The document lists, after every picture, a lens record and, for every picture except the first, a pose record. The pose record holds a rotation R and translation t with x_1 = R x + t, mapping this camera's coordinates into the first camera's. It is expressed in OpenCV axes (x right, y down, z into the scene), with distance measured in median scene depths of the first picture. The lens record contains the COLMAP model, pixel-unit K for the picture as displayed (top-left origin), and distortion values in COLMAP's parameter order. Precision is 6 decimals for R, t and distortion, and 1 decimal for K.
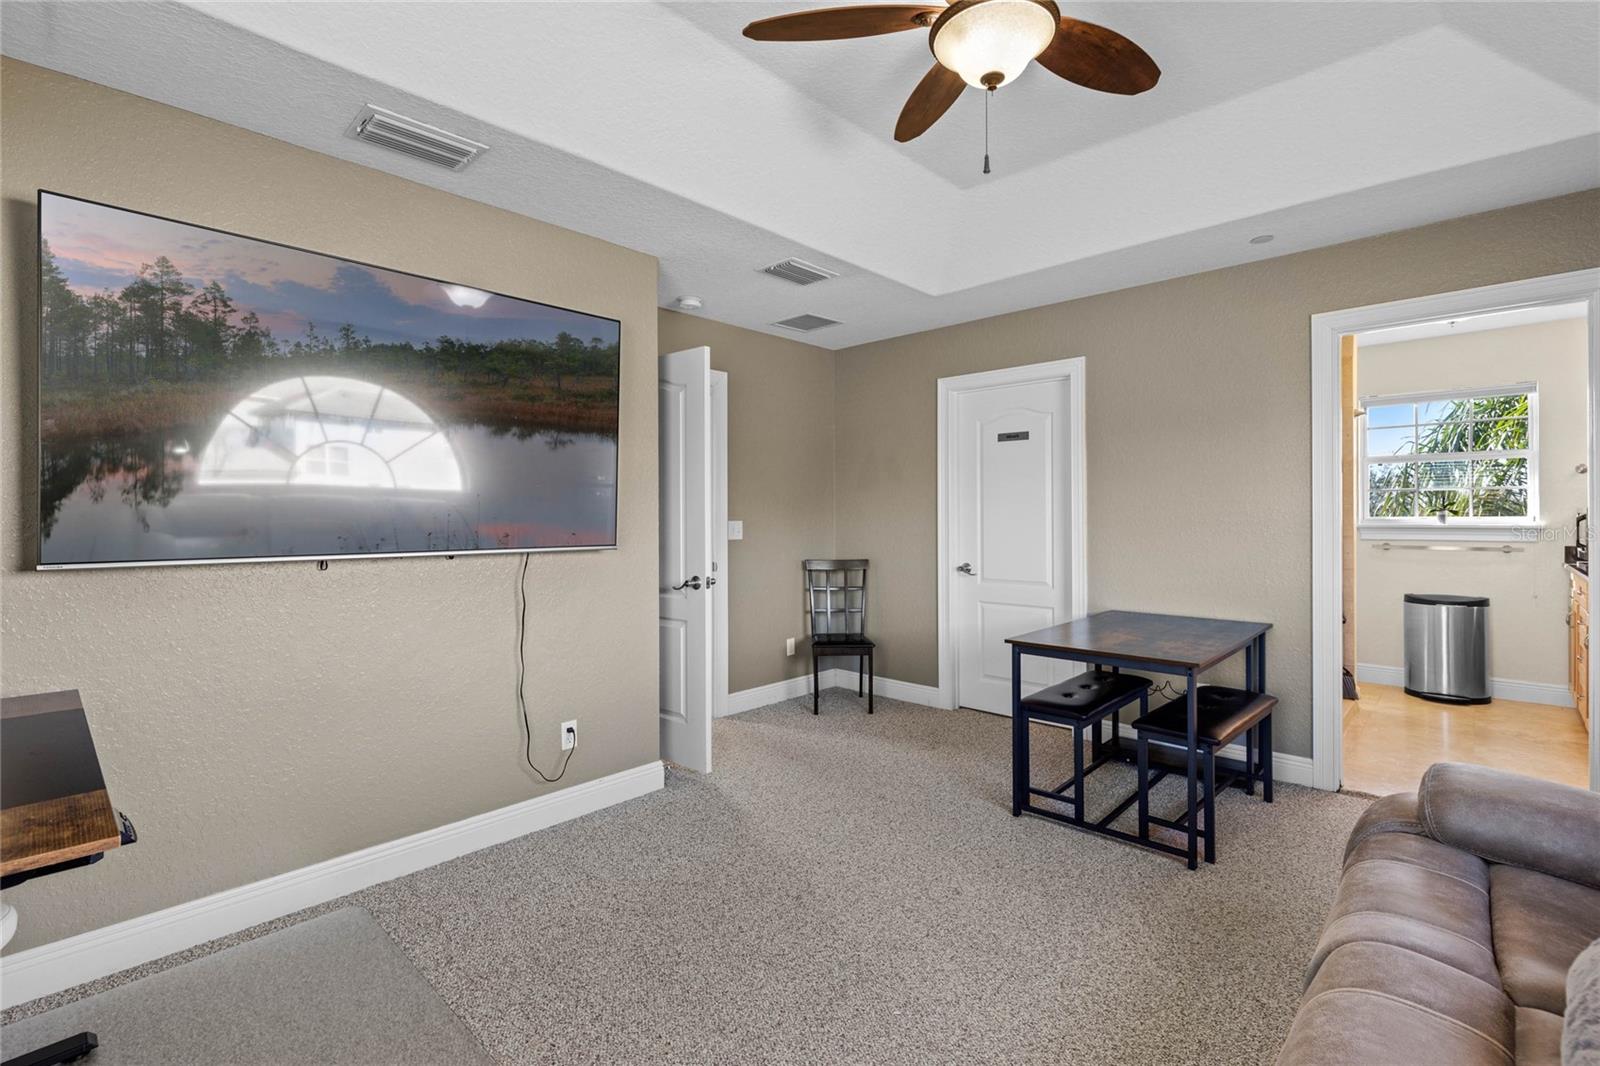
lens RADIAL K [[720.3, 0, 788.5], [0, 720.3, 520.9], [0, 0, 1]] dist [0.005789, 0.000826]
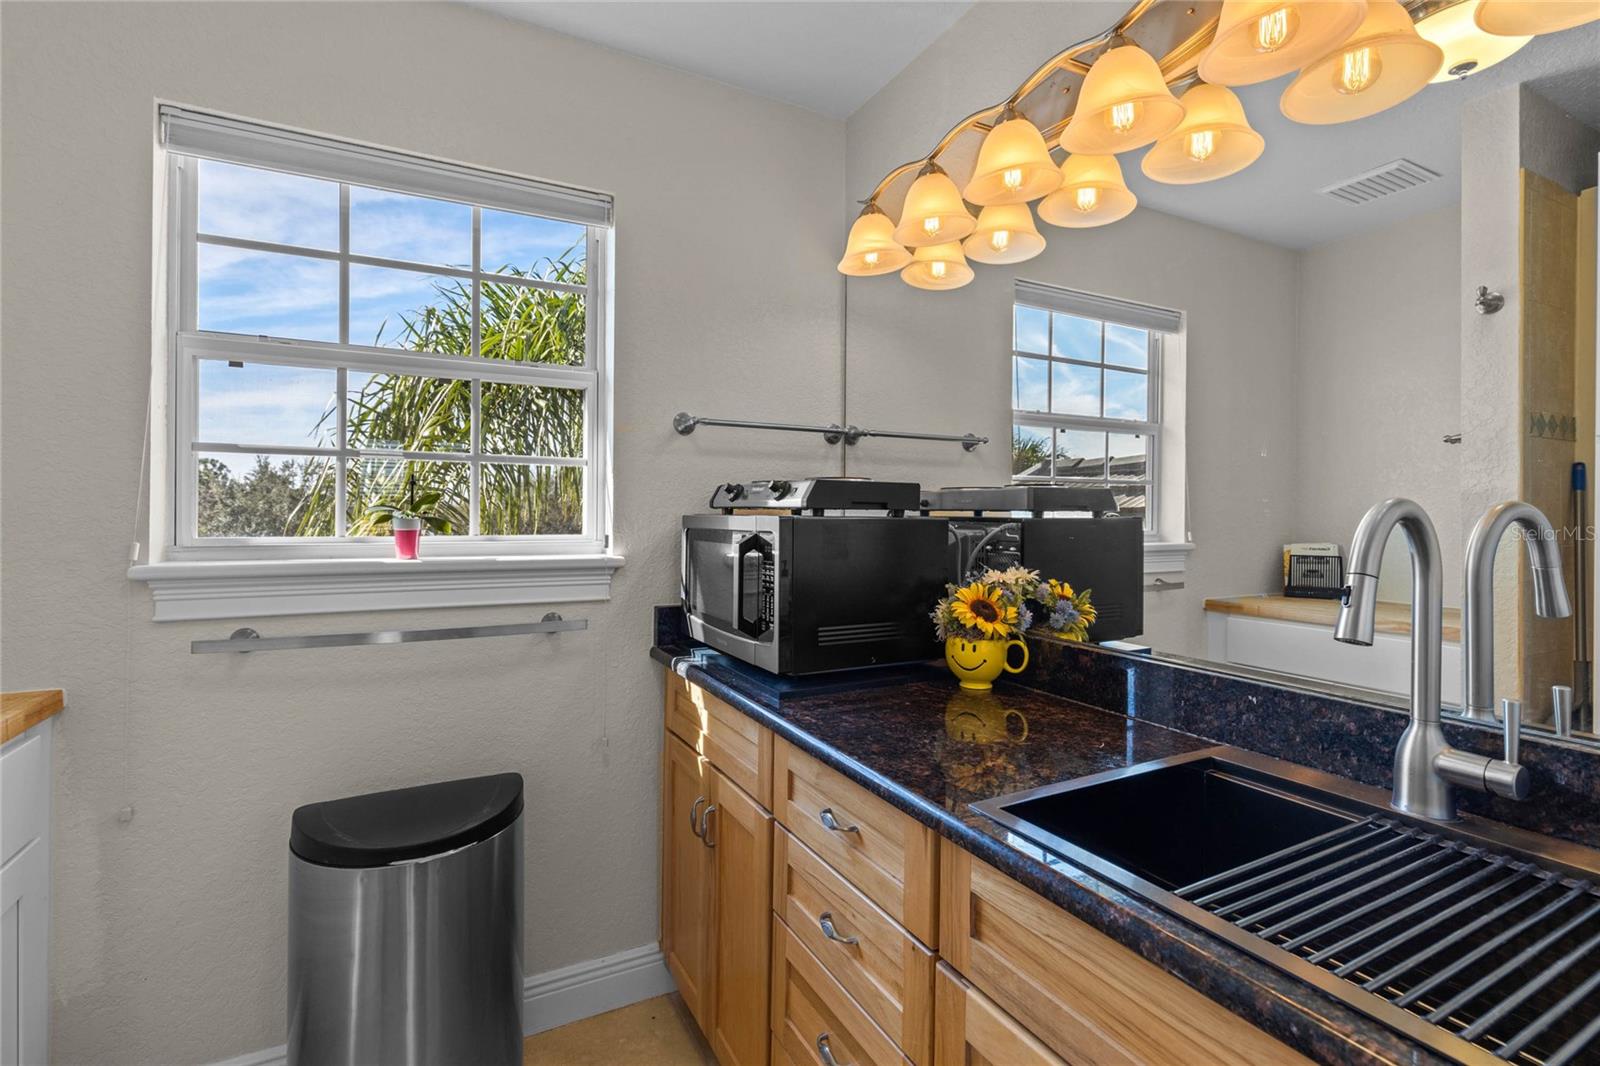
lens RADIAL K [[720.3, 0, 791.6], [0, 720.3, 522.4], [0, 0, 1]] dist [0.005789, 0.000826]
pose [[0.319563, 0.012268, 0.947486, 0.670391], [-0.012473, 0.999884, -0.008740, -0.011378], [-0.947483, -0.009025, 0.319679, 0.754351]]
